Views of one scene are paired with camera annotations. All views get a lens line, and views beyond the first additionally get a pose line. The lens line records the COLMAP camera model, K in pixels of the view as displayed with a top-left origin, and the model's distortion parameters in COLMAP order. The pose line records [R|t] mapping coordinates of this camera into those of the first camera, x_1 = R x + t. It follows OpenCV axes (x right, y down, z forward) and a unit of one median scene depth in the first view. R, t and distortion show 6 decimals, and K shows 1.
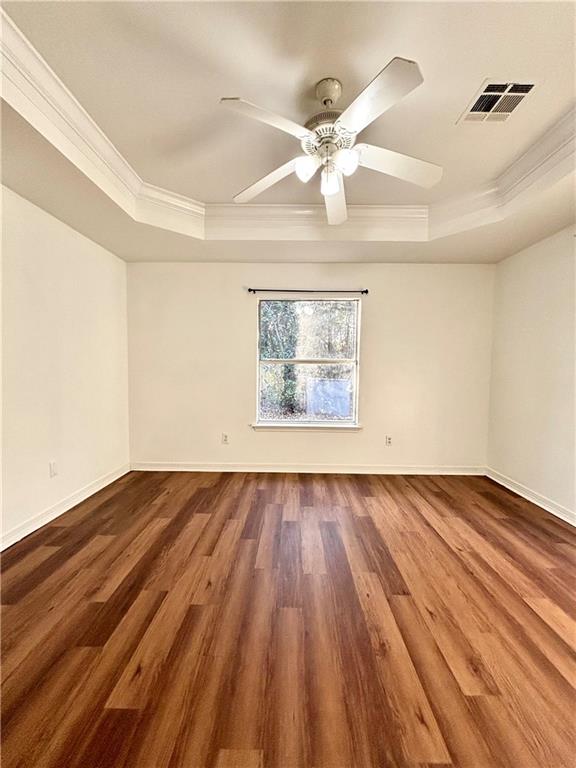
lens RADIAL K [[303.9, 0, 288.9], [0, 303.9, 382.4], [0, 0, 1]] dist [-0.002084, 0.000256]
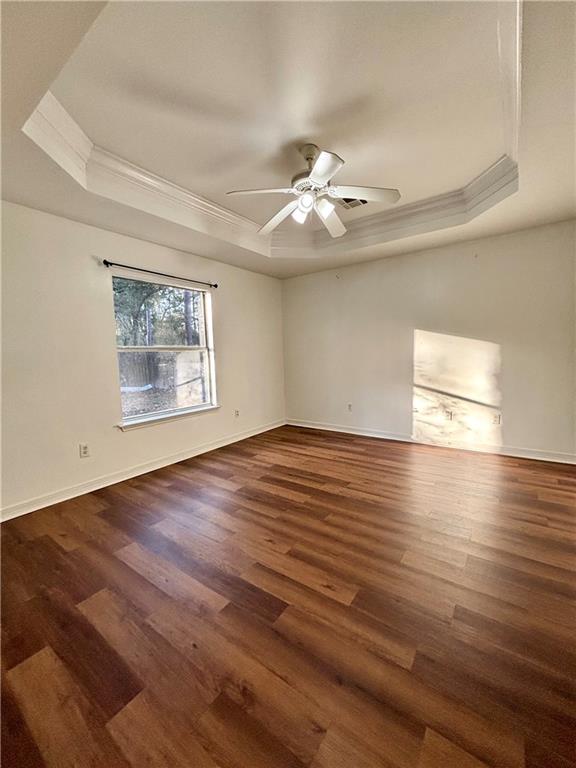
lens RADIAL K [[303.9, 0, 286.3], [0, 303.9, 380.9], [0, 0, 1]] dist [-0.002084, 0.000256]
pose [[0.586505, -0.101519, 0.803558, -0.646481], [0.080707, 0.994501, 0.066735, -0.002242], [-0.805915, 0.025712, 0.591473, 0.156032]]
